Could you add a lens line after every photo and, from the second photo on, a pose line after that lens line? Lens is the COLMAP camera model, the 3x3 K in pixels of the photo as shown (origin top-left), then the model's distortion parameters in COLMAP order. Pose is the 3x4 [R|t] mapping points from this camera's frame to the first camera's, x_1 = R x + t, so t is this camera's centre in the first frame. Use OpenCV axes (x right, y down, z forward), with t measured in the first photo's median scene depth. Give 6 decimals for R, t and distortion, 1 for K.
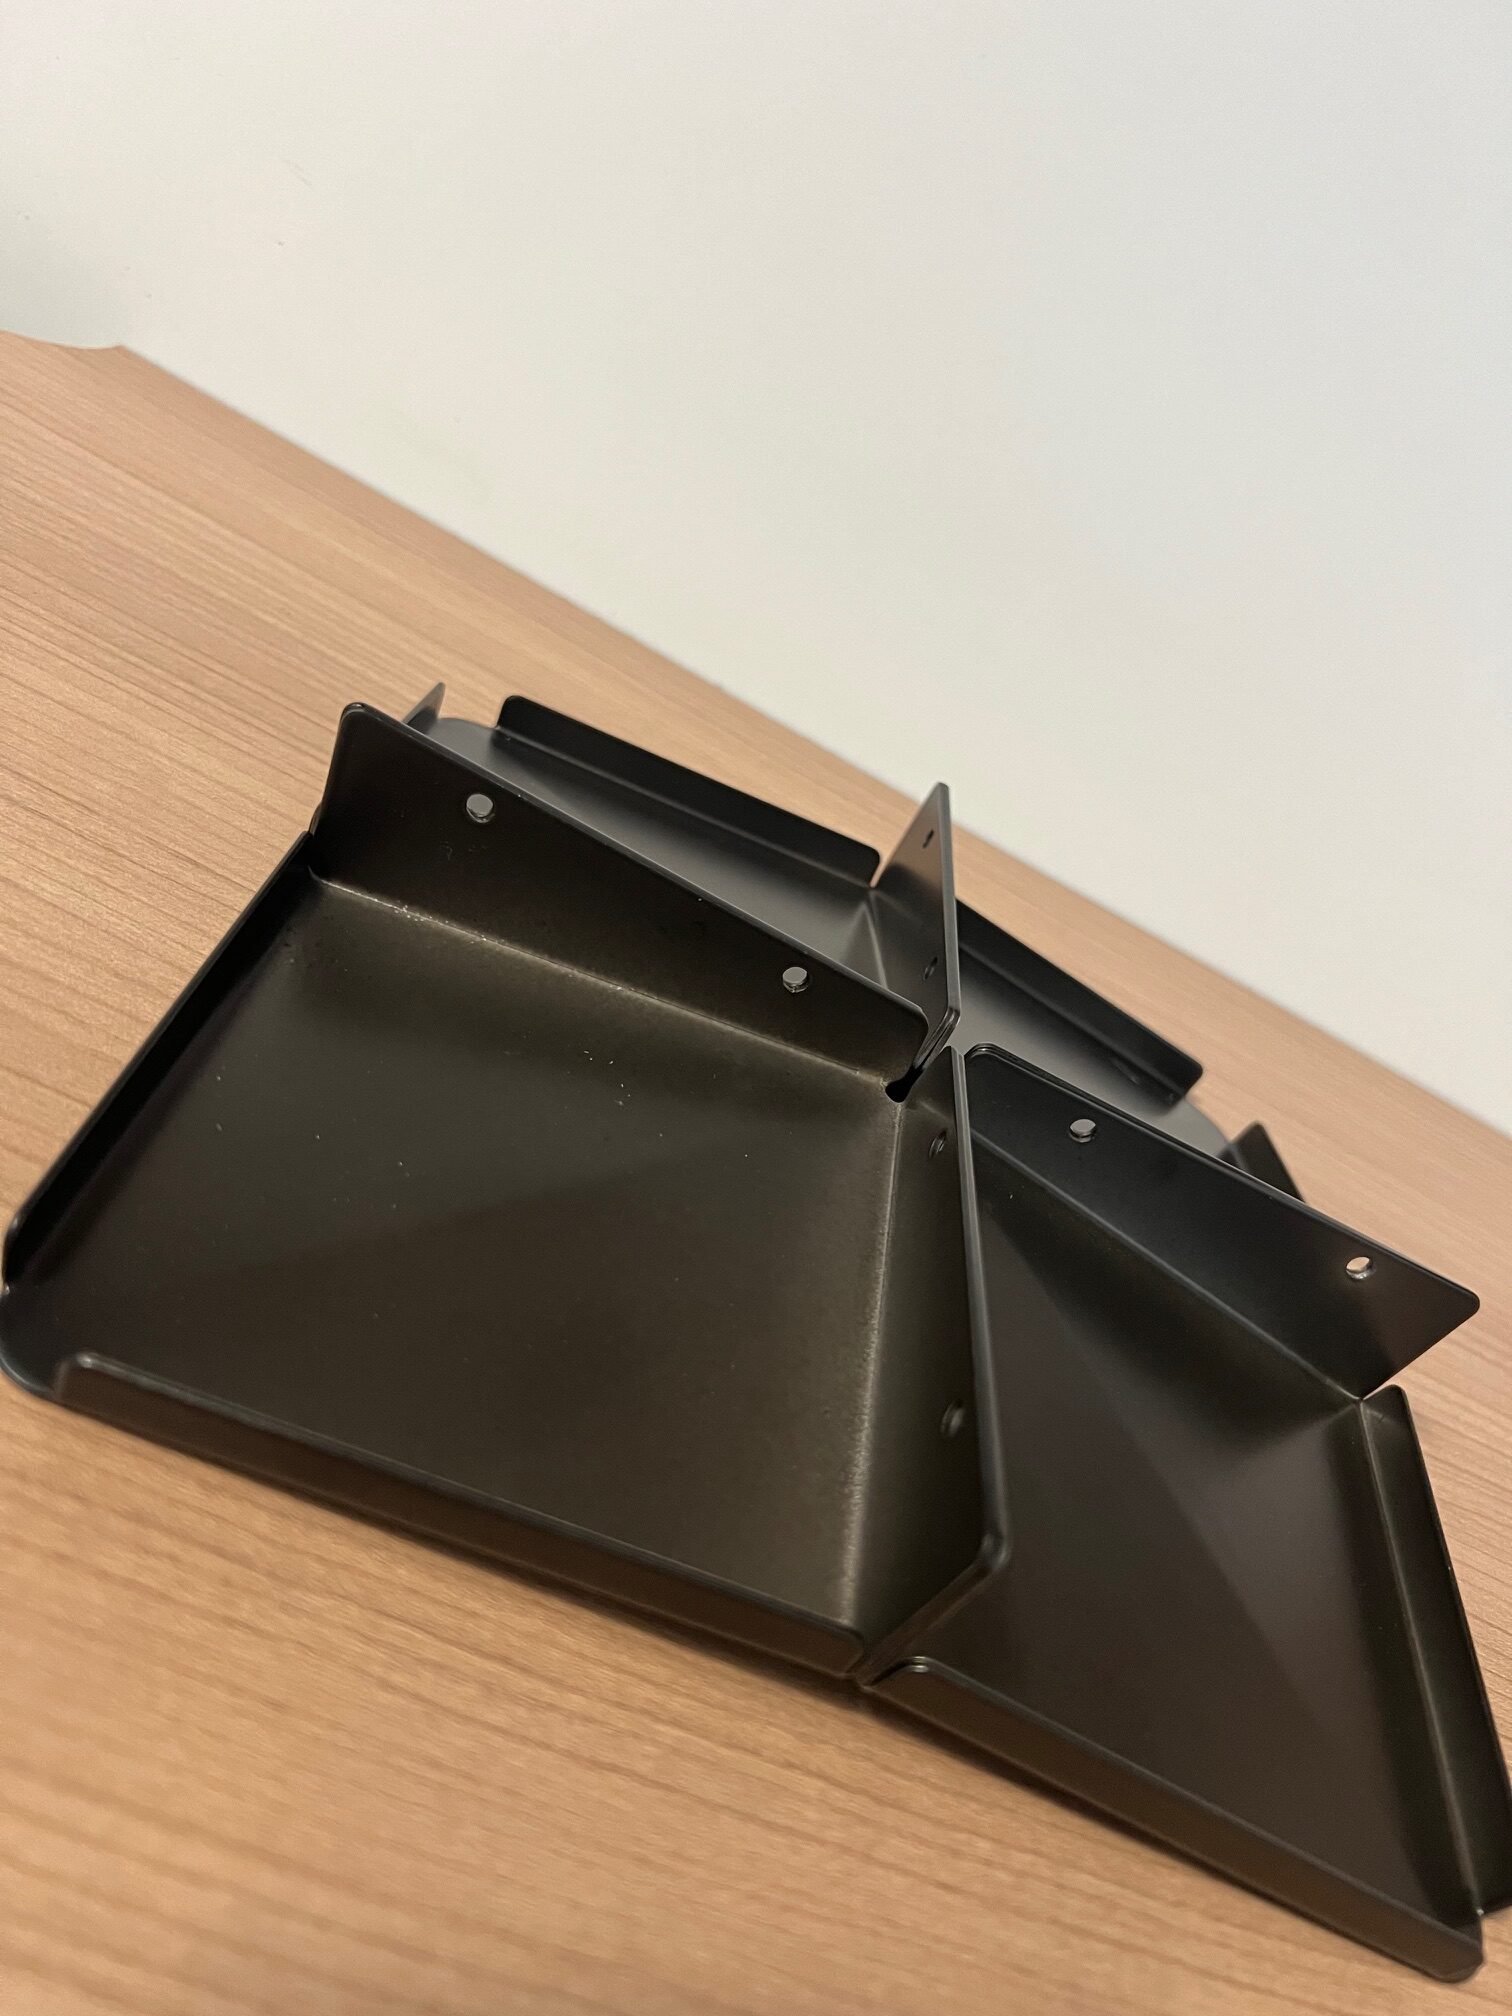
lens RADIAL K [[1541.6, 0, 744.5], [0, 1541.6, 1005.8], [0, 0, 1]] dist [0.009024, -0.030282]
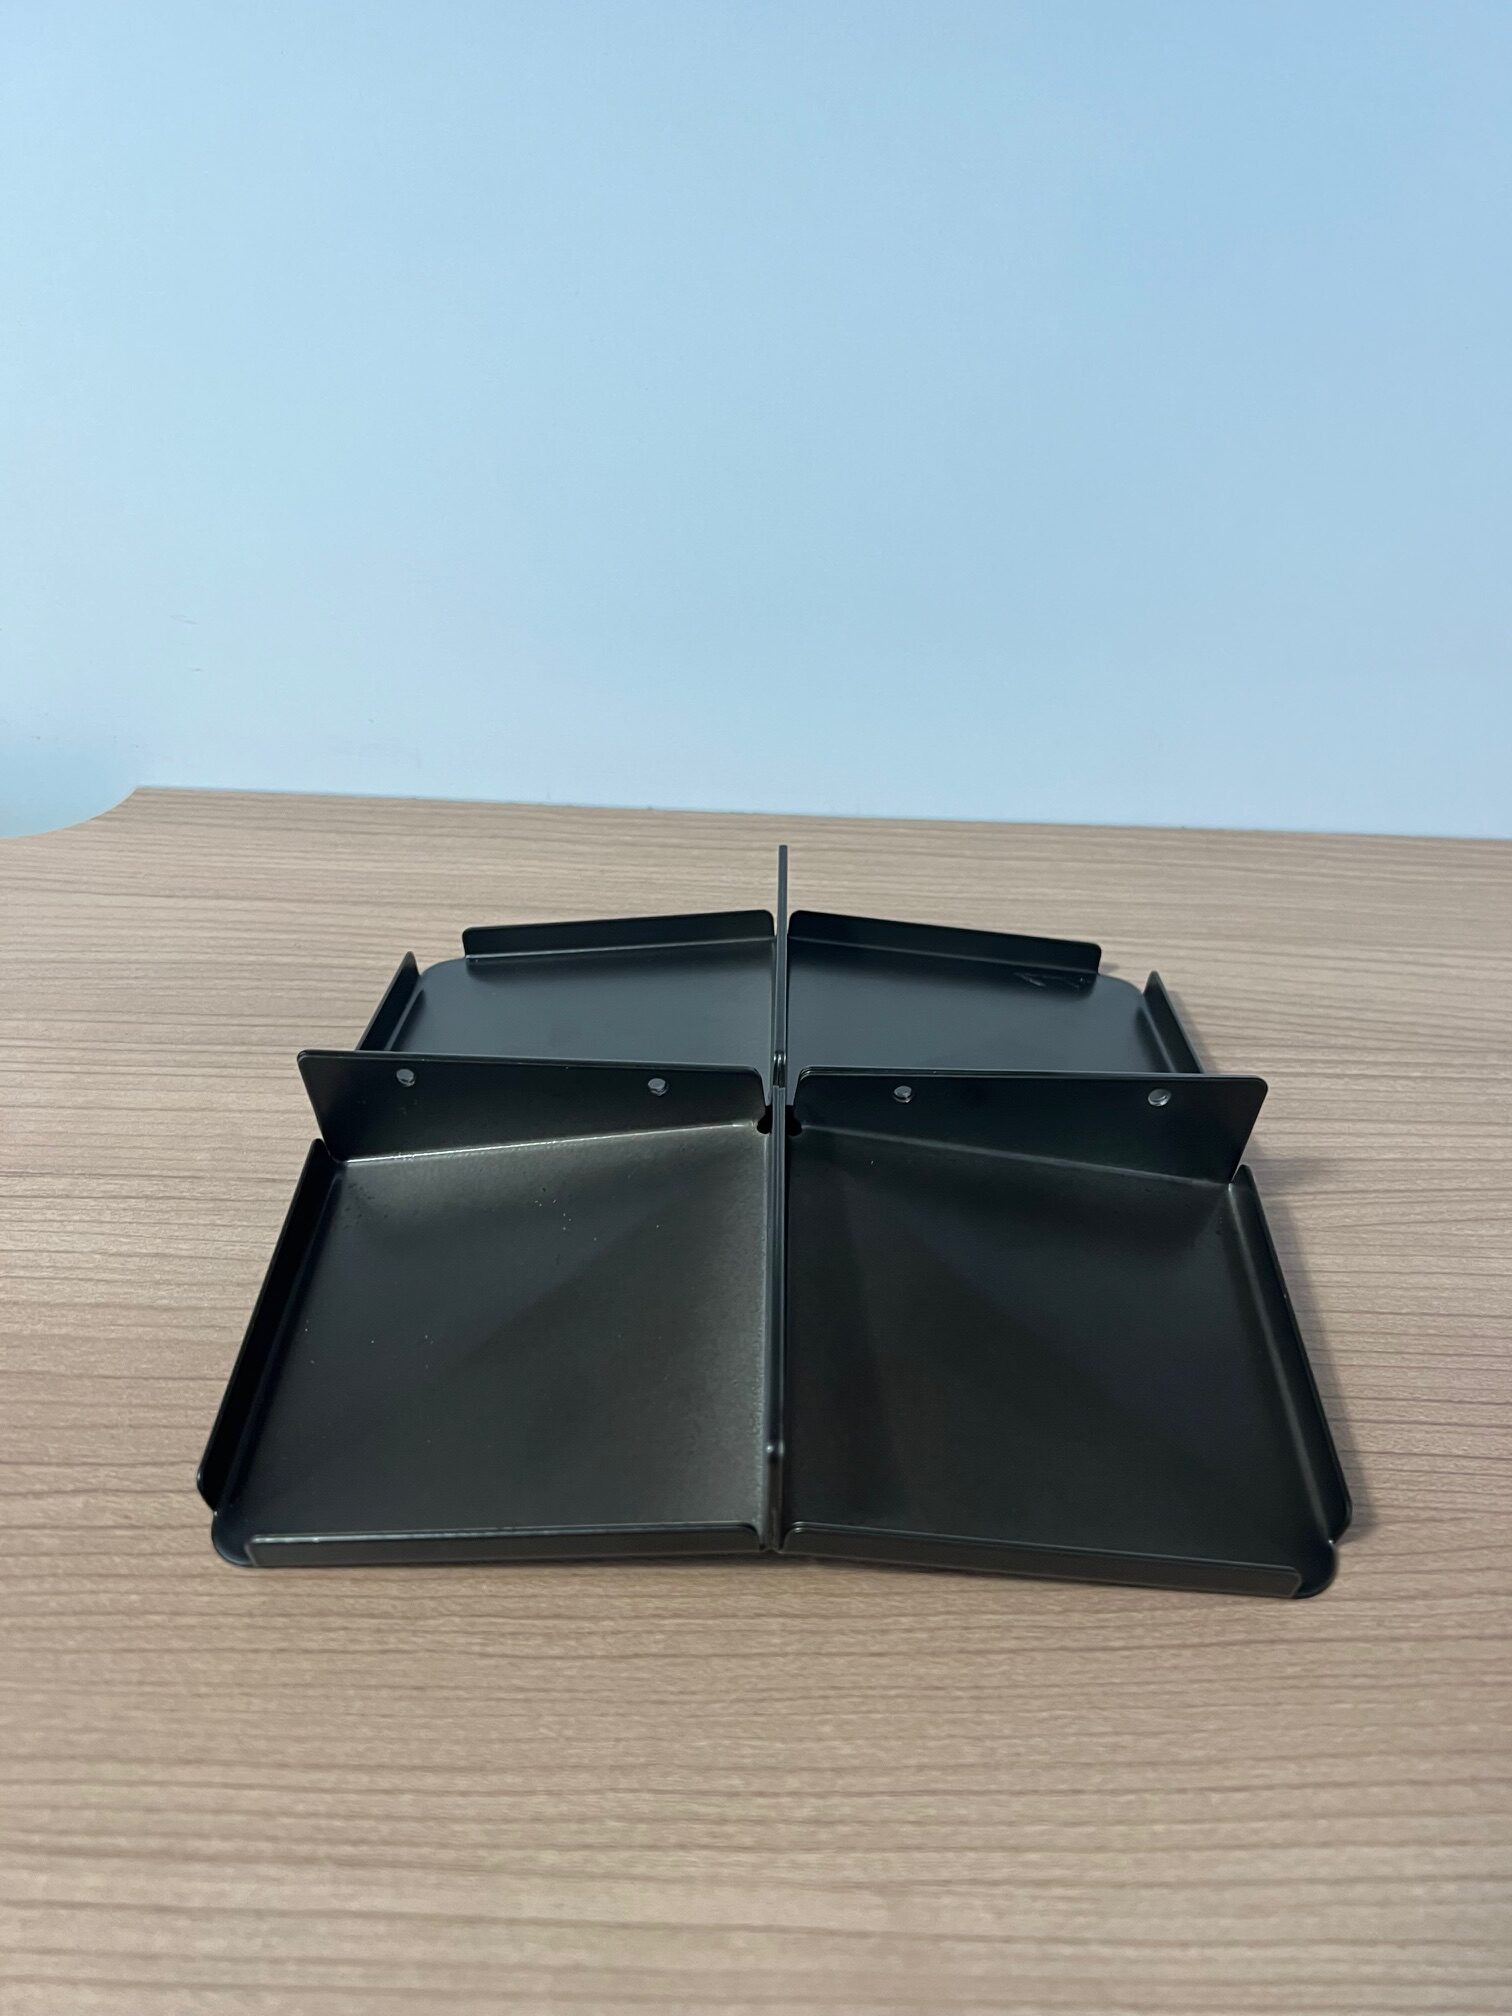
lens RADIAL K [[1541.6, 0, 726.6], [0, 1541.6, 969.7], [0, 0, 1]] dist [0.009024, -0.030282]
pose [[0.880530, -0.426844, -0.206083, 0.599703], [0.428201, 0.902785, -0.040296, -0.042902], [0.203248, -0.052763, 0.977705, -0.486096]]
